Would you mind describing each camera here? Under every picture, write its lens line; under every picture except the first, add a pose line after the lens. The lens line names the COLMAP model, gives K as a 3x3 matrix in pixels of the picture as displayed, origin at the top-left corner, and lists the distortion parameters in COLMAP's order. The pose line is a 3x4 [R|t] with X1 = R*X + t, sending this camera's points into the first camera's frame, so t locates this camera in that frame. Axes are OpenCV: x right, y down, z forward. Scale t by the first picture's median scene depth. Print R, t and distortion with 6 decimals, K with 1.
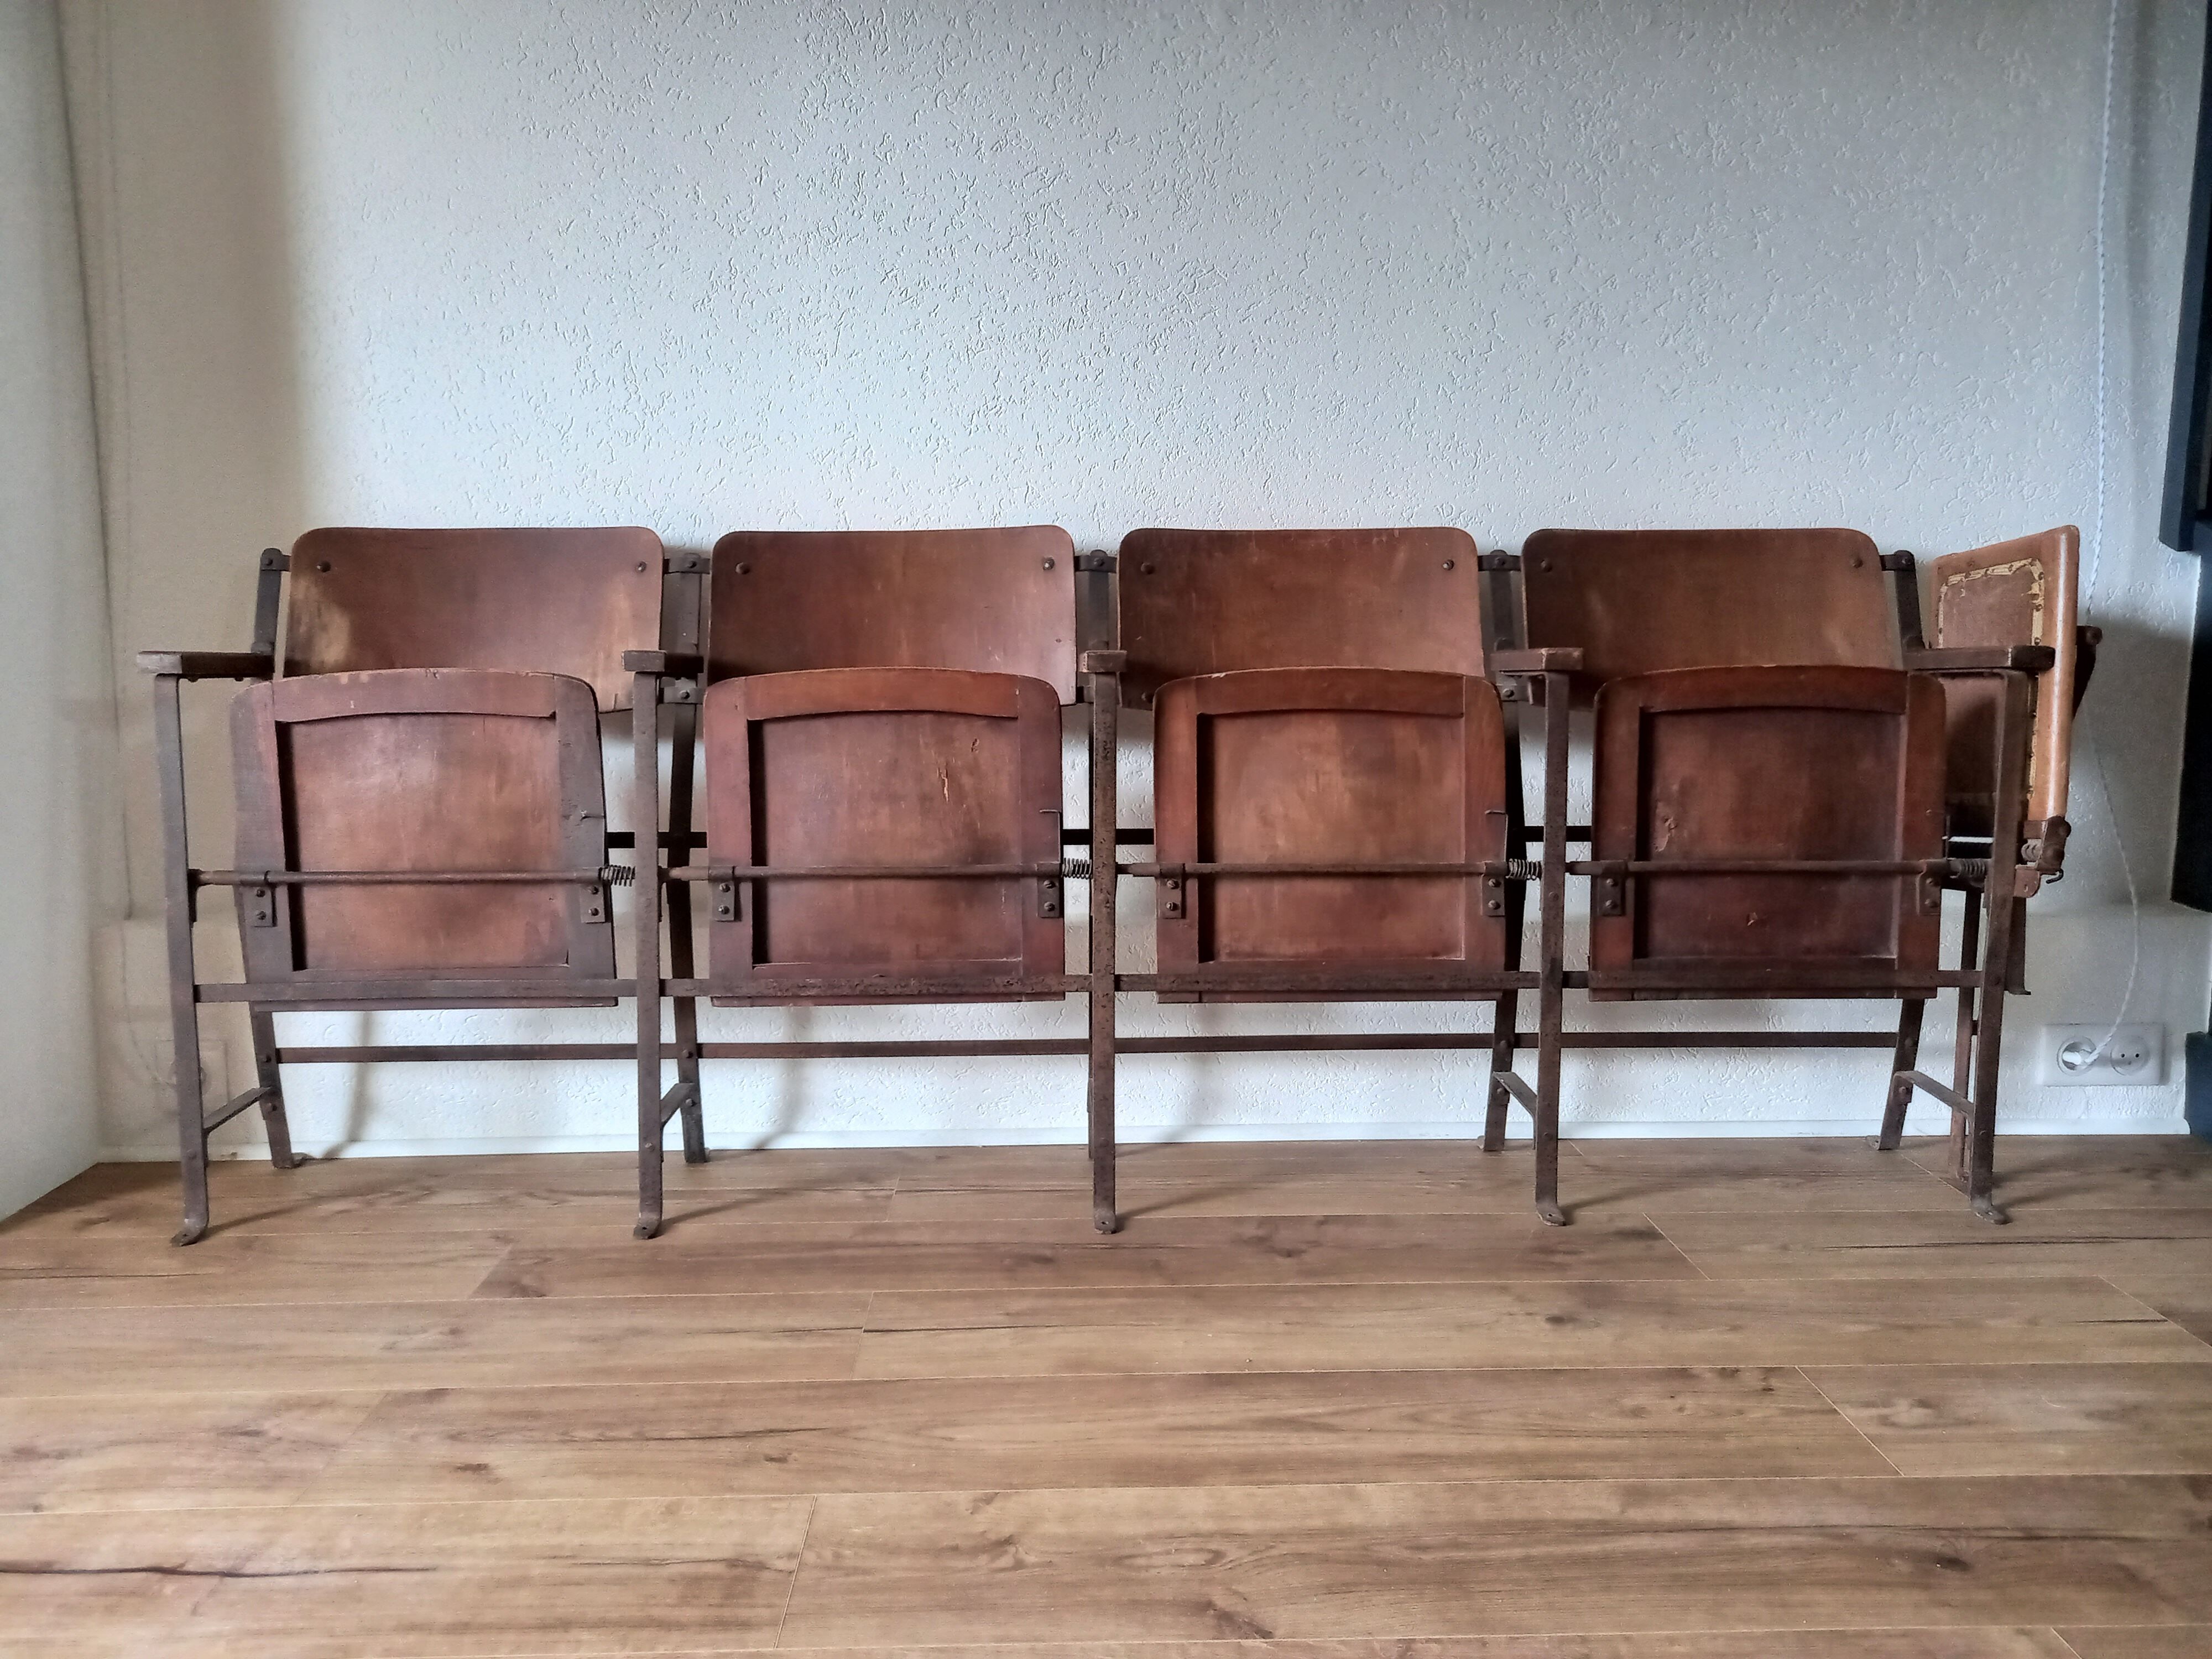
lens RADIAL K [[1624.4, 0, 1102.9], [0, 1624.4, 832.0], [0, 0, 1]] dist [0.048121, -0.045288]
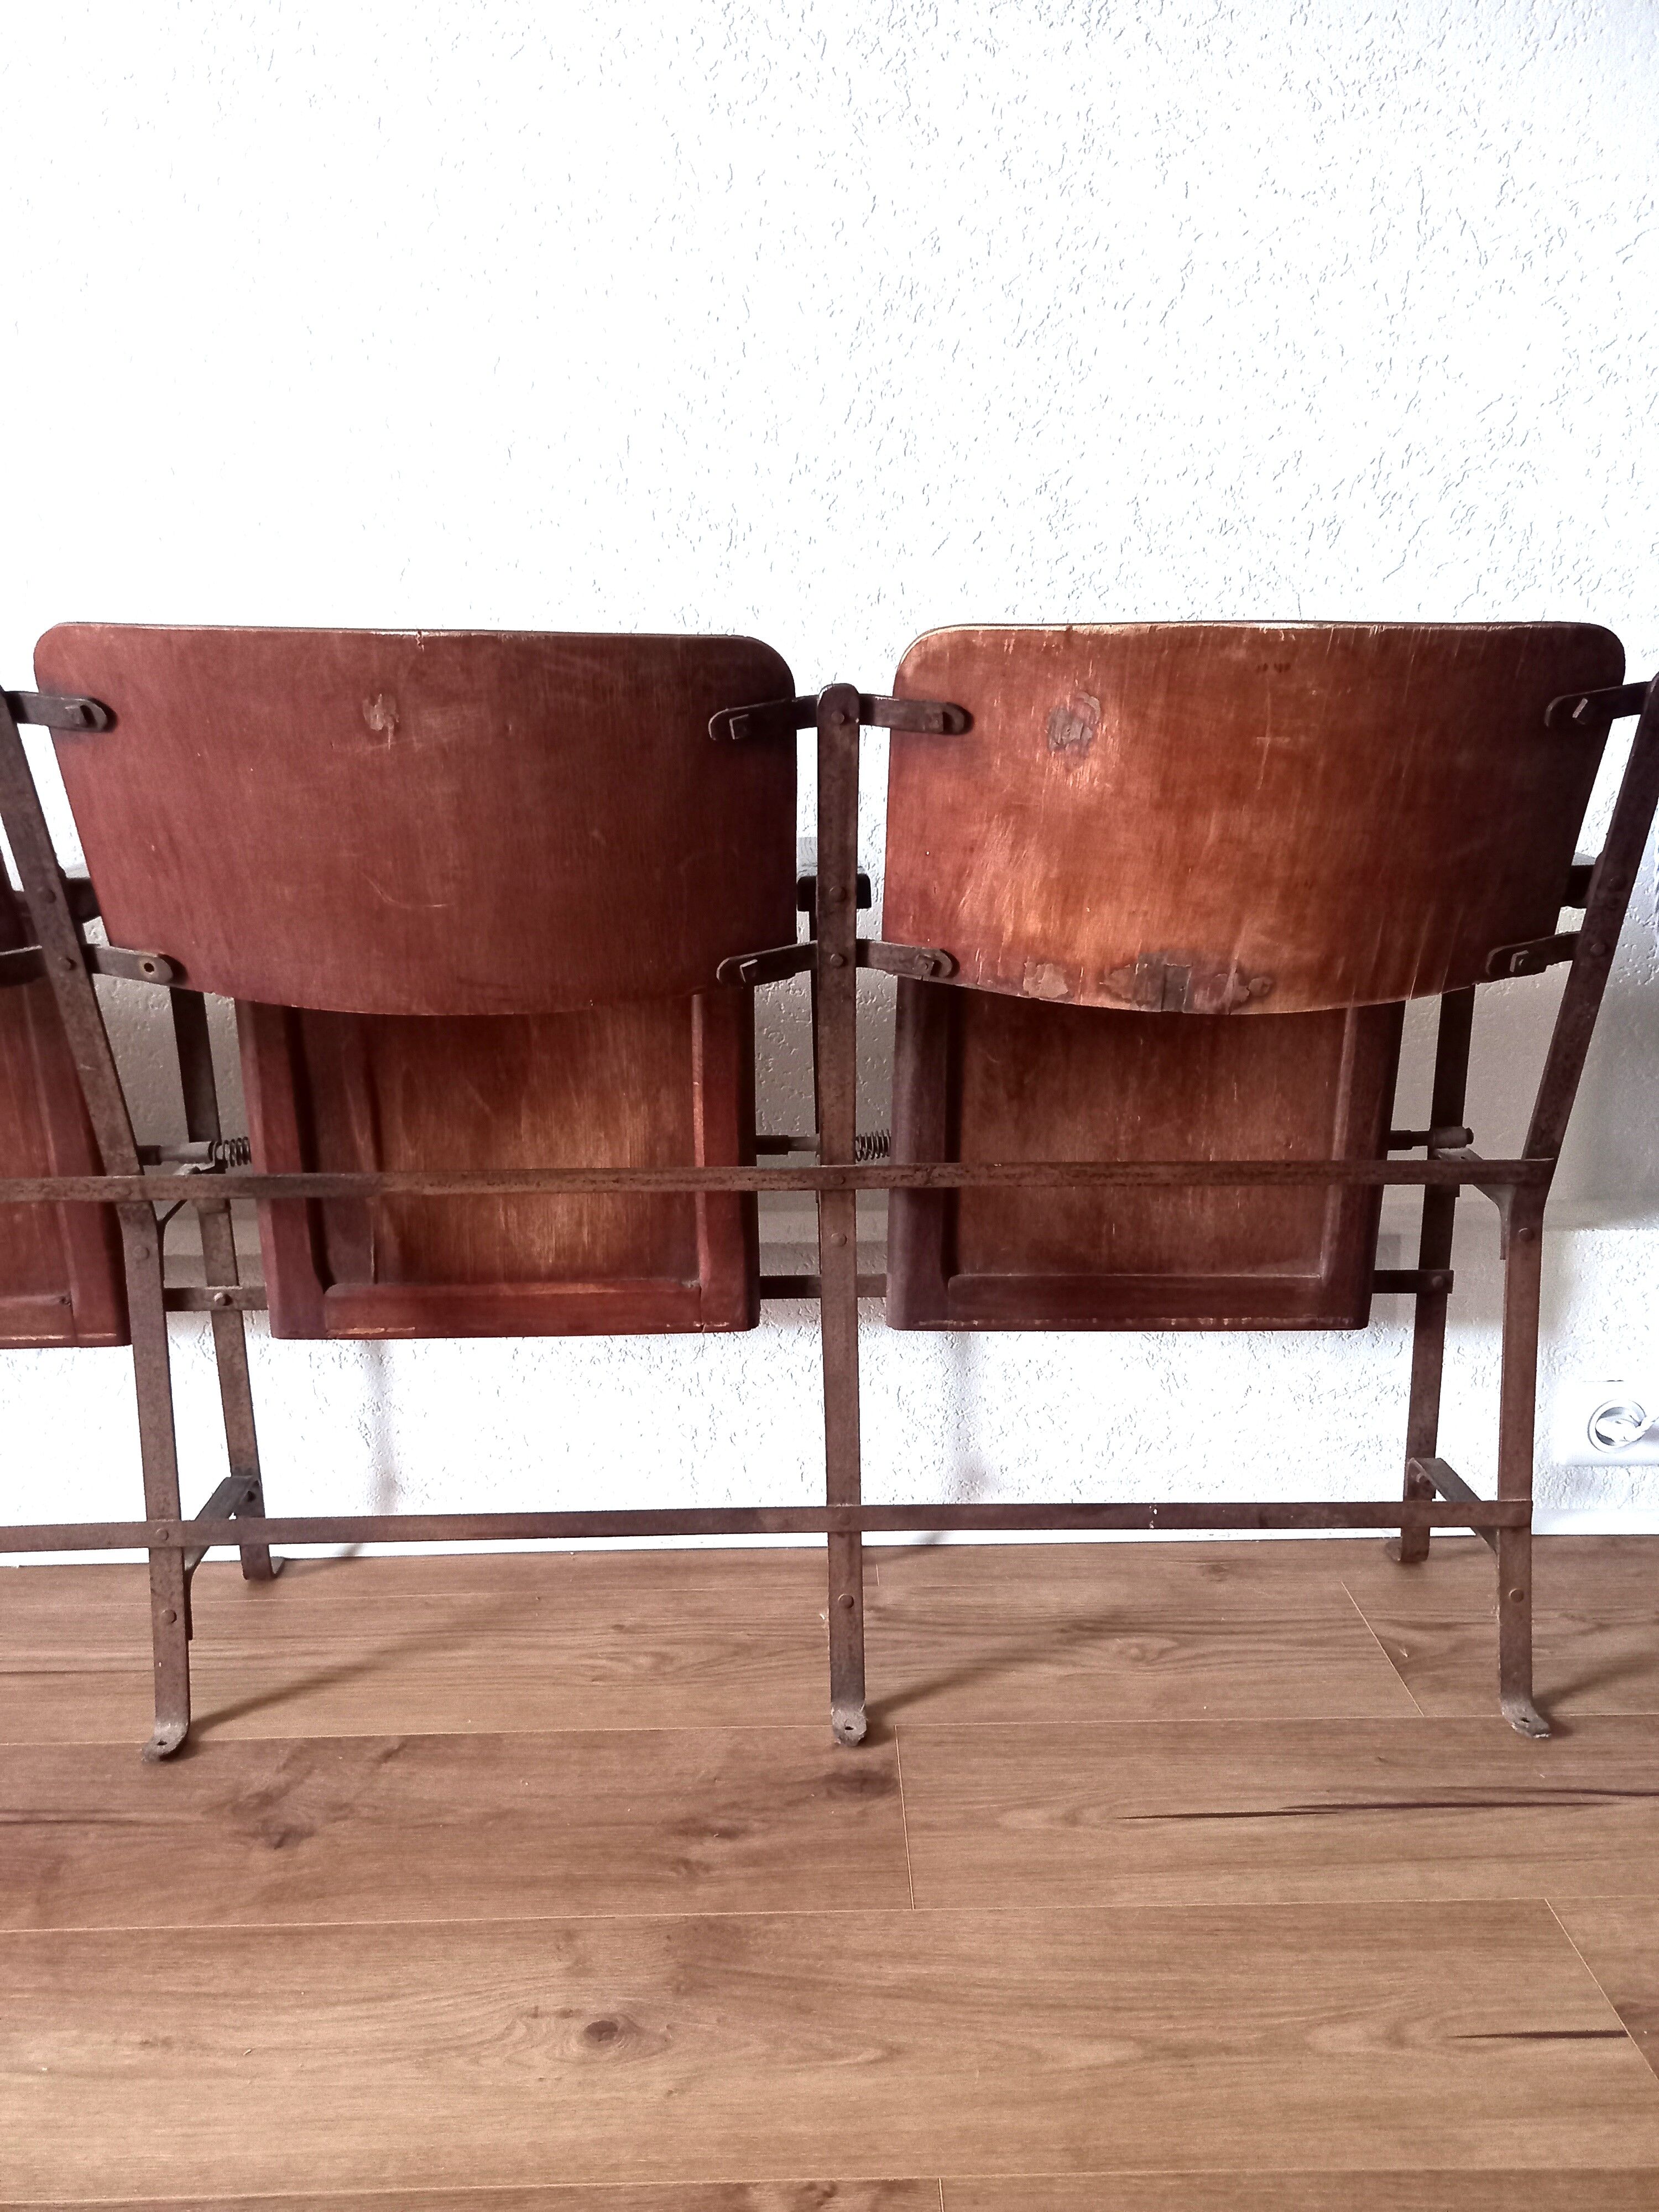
lens RADIAL K [[1624.4, 0, 840.1], [0, 1624.4, 1098.7], [0, 0, 1]] dist [0.048121, -0.045288]
pose [[0.999933, -0.002008, -0.011431, 0.382623], [0.003329, 0.993151, 0.116794, -0.113033], [0.011119, -0.116824, 0.993090, 0.457908]]
